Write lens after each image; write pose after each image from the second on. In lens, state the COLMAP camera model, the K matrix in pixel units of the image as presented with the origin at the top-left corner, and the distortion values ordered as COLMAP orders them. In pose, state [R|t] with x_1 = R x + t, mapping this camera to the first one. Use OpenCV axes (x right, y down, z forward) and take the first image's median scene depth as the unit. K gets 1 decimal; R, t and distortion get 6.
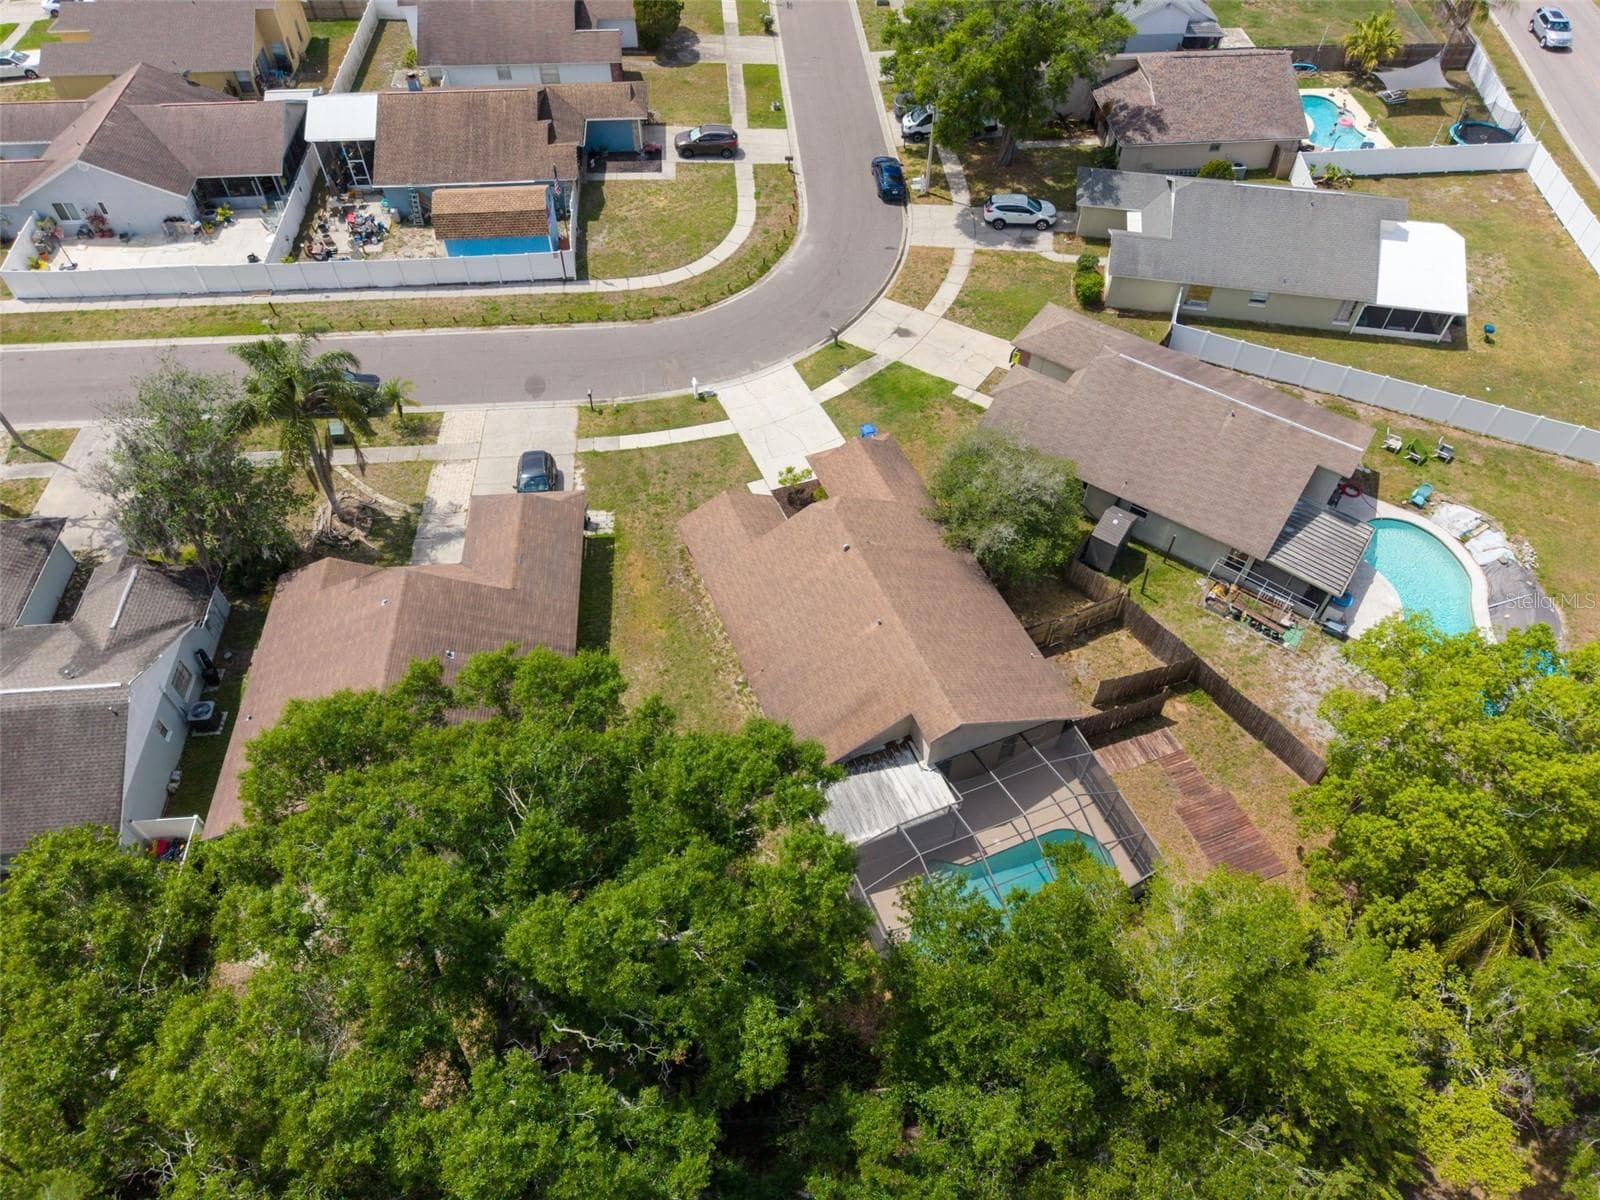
lens RADIAL K [[1072.2, 0, 800.0], [0, 1072.2, 600.0], [0, 0, 1]] dist [0.030347, -0.028266]
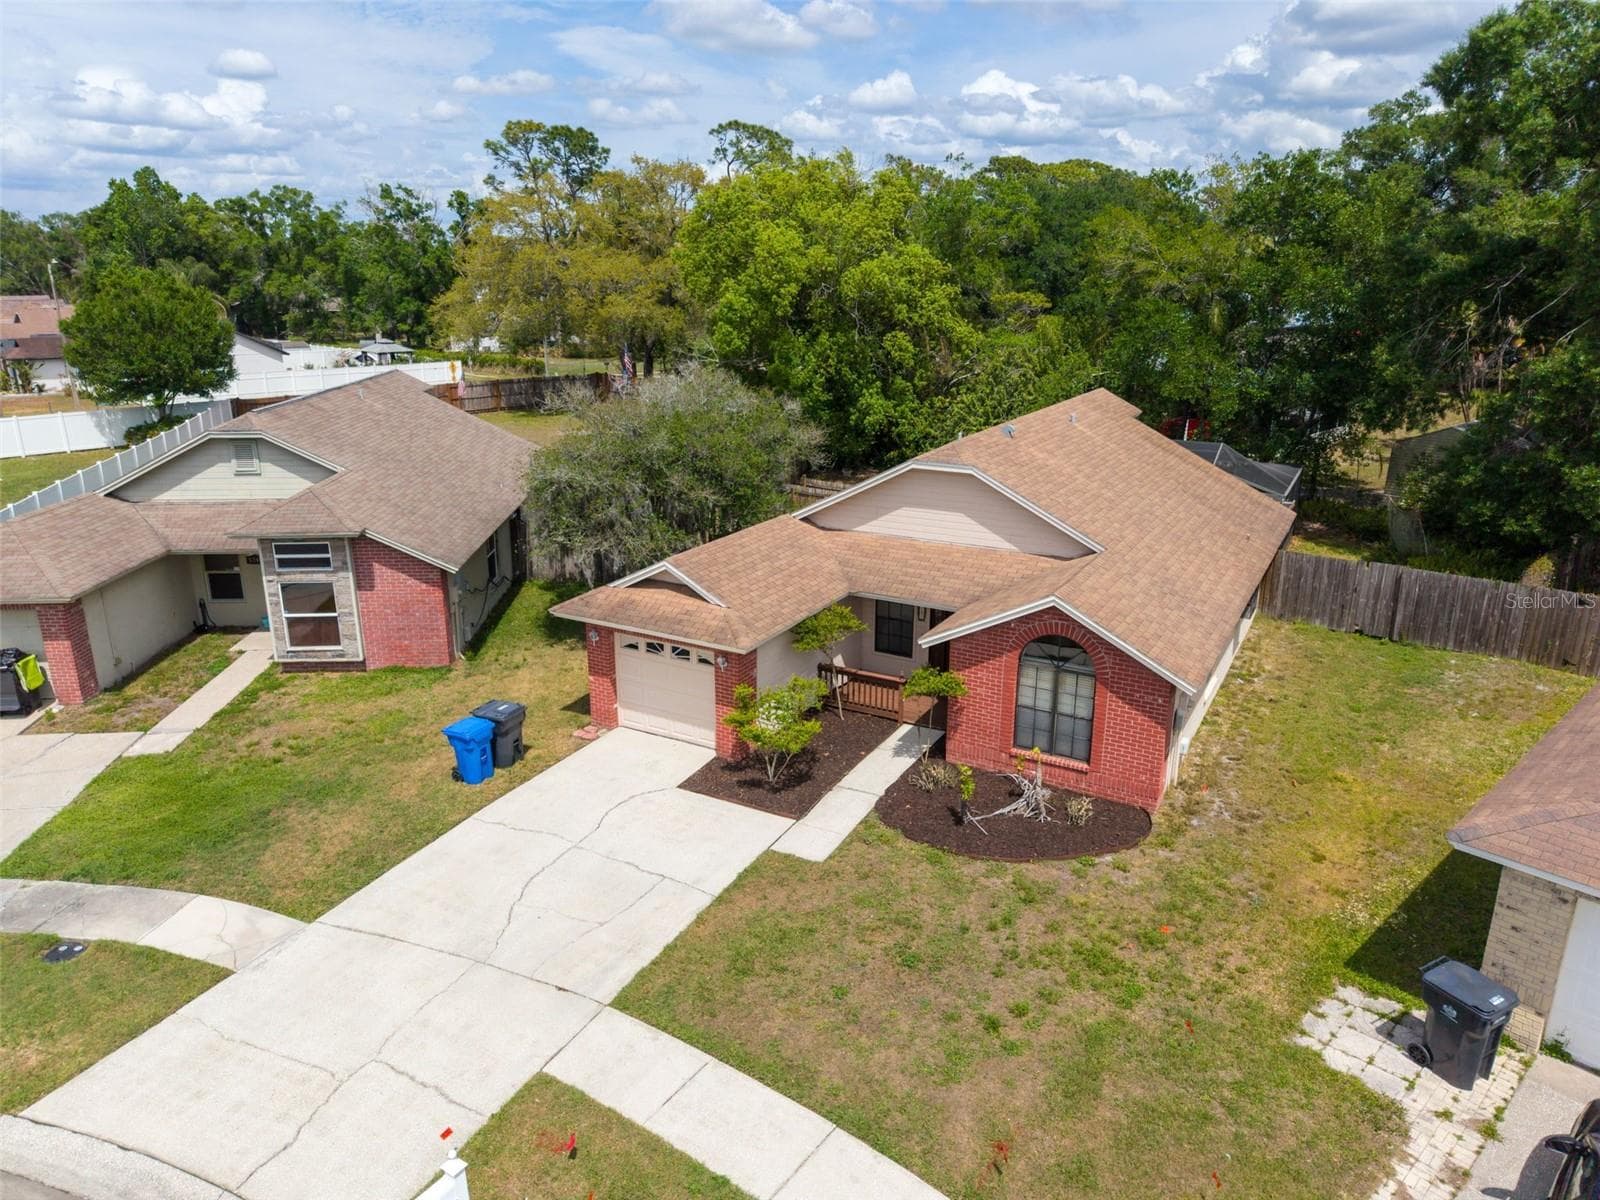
lens RADIAL K [[1072.2, 0, 800.0], [0, 1072.2, 600.0], [0, 0, 1]] dist [0.030347, -0.028266]
pose [[-0.623990, -0.234168, 0.745522, -0.220090], [0.599607, 0.468318, 0.648960, -0.294676], [-0.501107, 0.851965, -0.151817, 0.829275]]
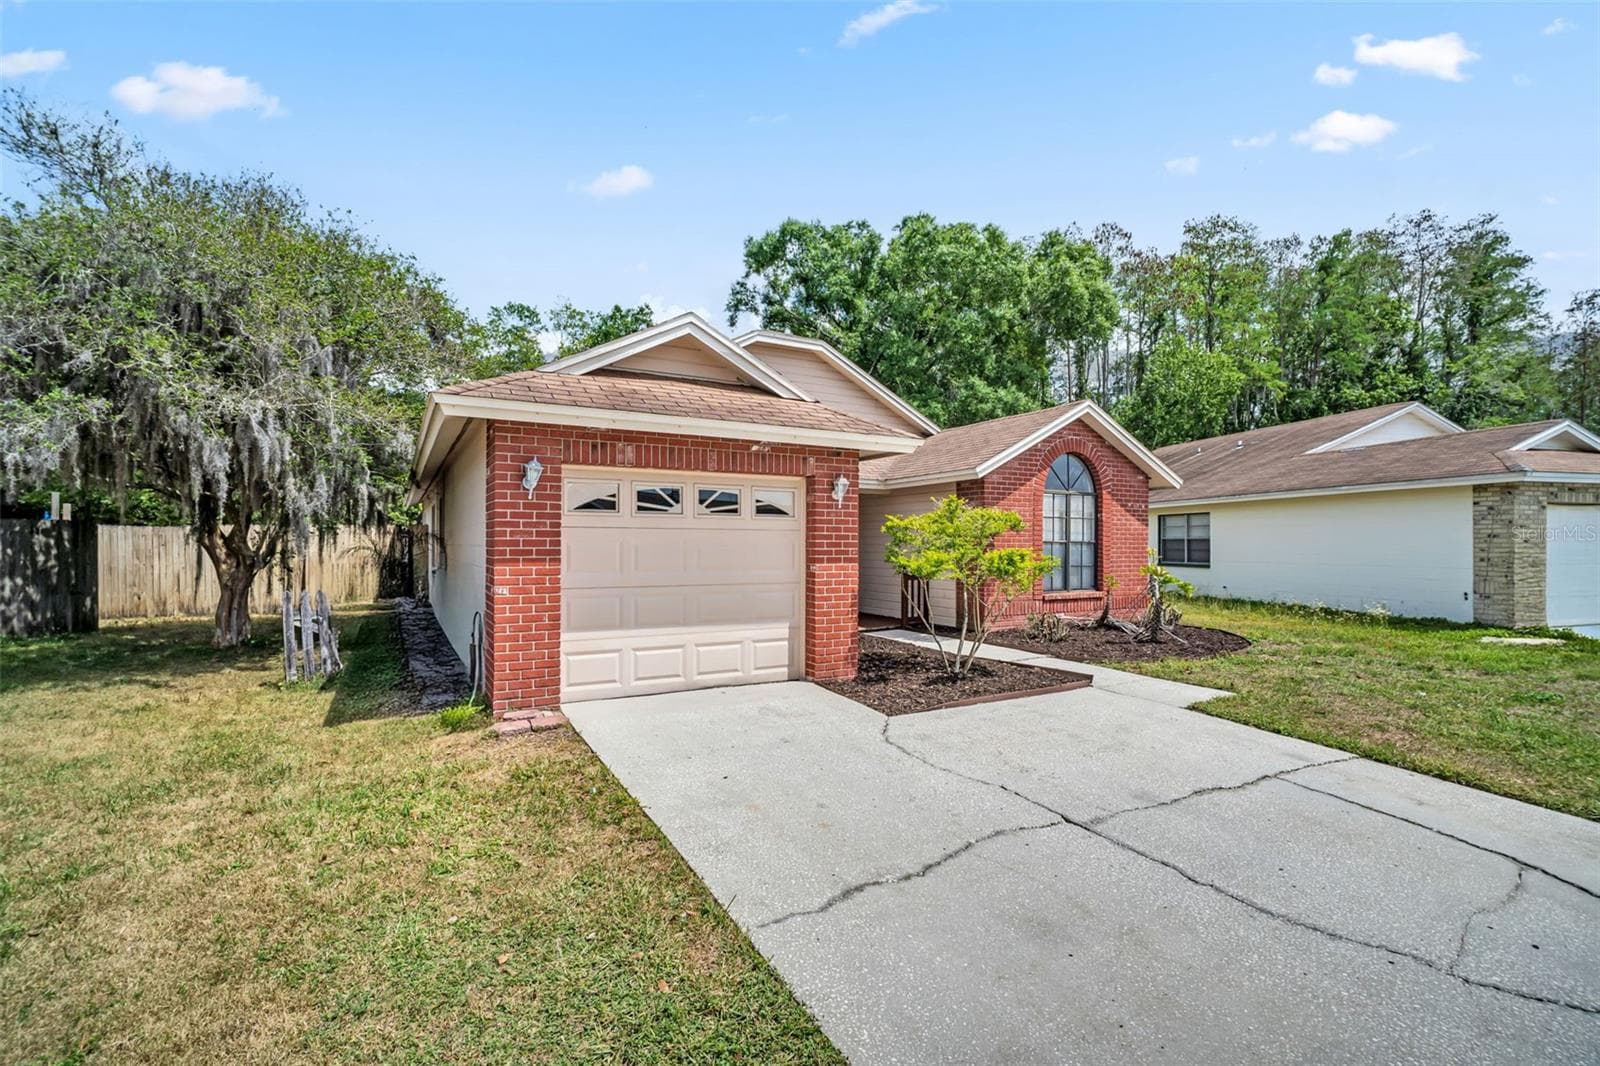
lens RADIAL K [[739.7, 0, 811.2], [0, 739.7, 545.9], [0, 0, 1]] dist [0.000385, -0.000042]
pose [[-0.990700, -0.002091, -0.136046, 0.036398], [-0.106281, 0.636199, 0.764169, -0.185739], [0.084954, 0.771522, -0.630505, 0.889640]]
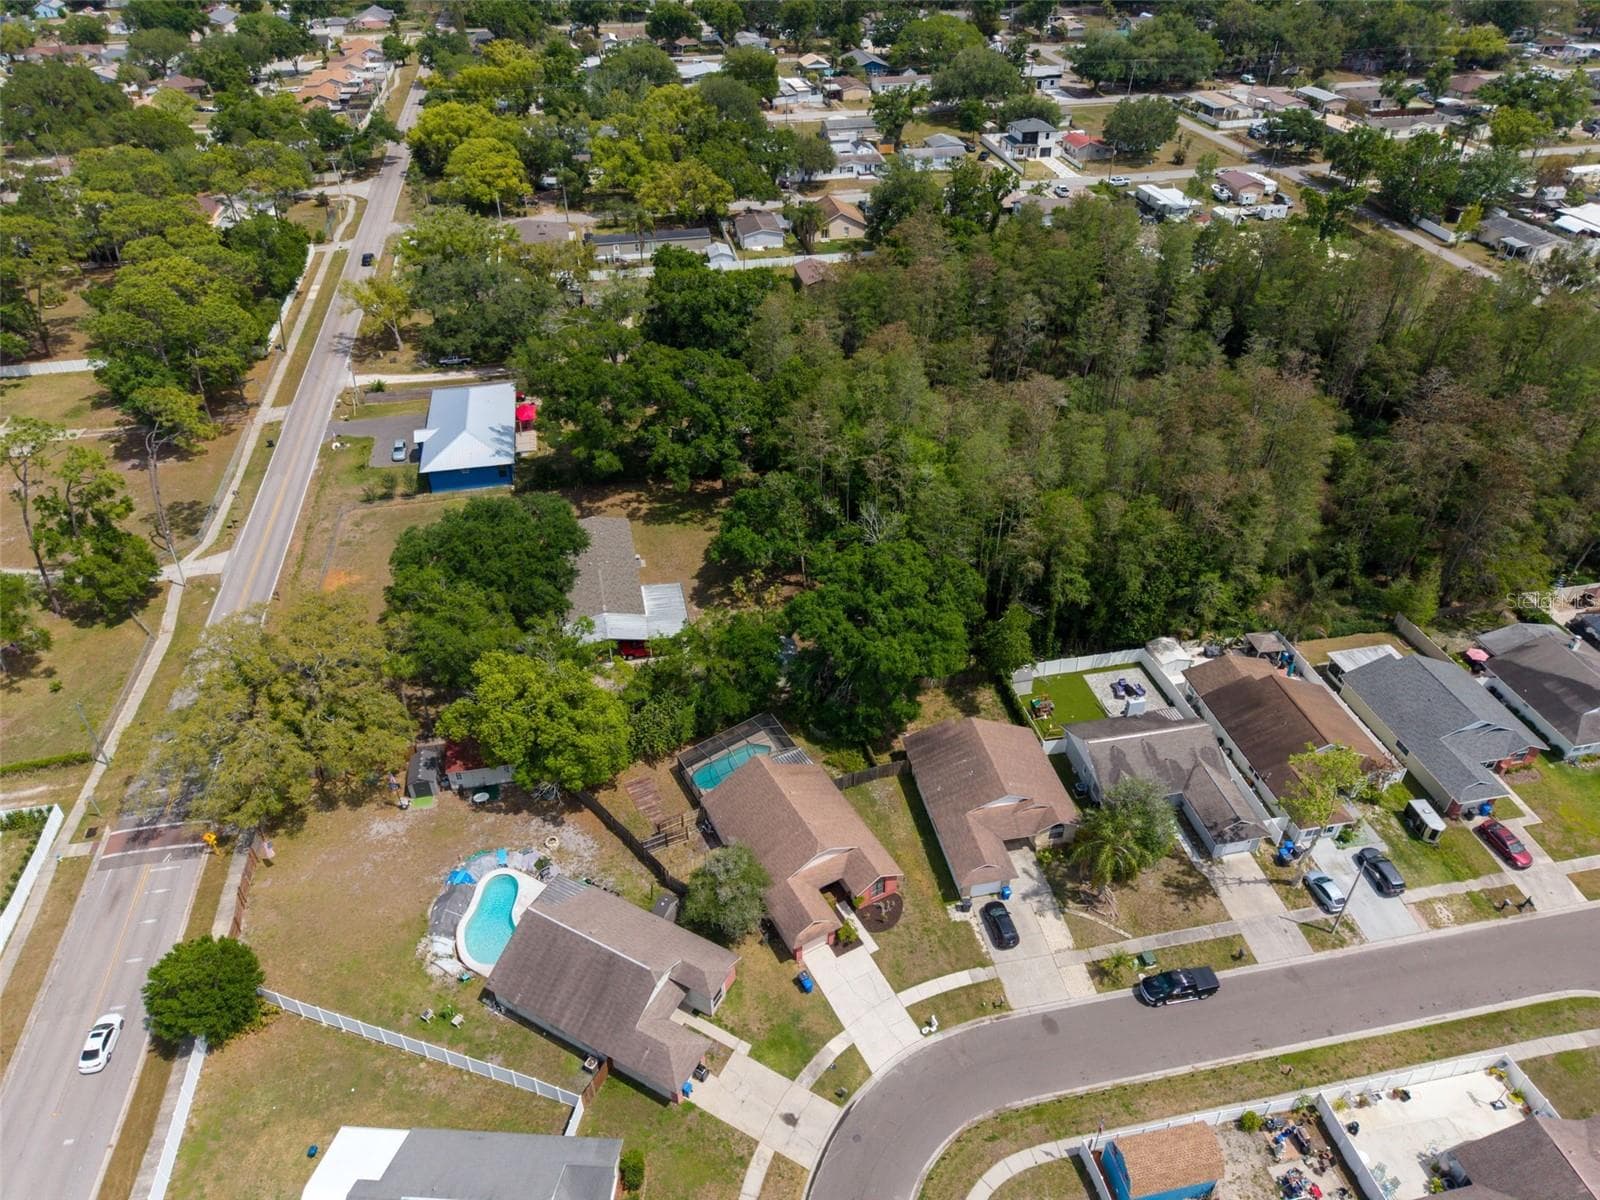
lens RADIAL K [[1072.2, 0, 800.0], [0, 1072.2, 600.0], [0, 0, 1]] dist [0.030347, -0.028266]
pose [[-0.992844, 0.073893, -0.093811, 0.153105], [-0.090020, 0.053078, 0.994525, -1.472827], [0.078468, 0.995853, -0.046046, 0.453327]]
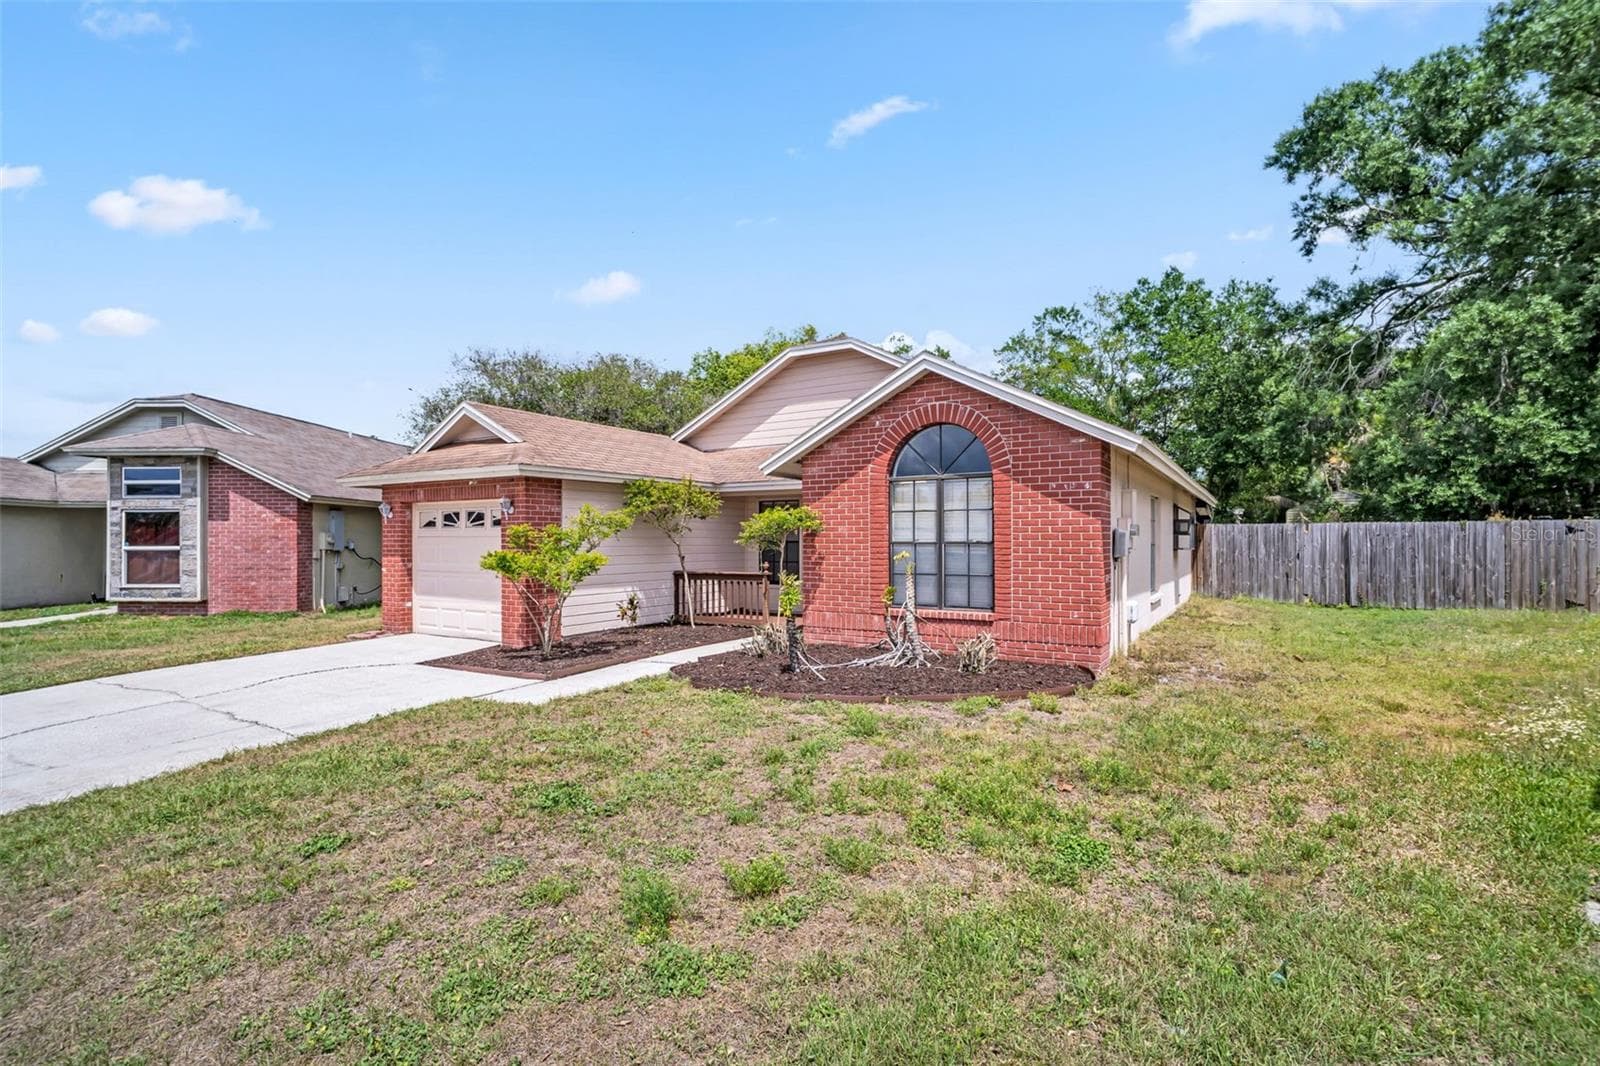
lens RADIAL K [[751.2, 0, 800.0], [0, 751.2, 533.0], [0, 0, 1]] dist [0.002946, -0.009159]
pose [[-0.591794, 0.006203, 0.806066, -0.152965], [0.621468, 0.640368, 0.451339, -0.132886], [-0.513379, 0.768044, -0.382820, 0.843707]]
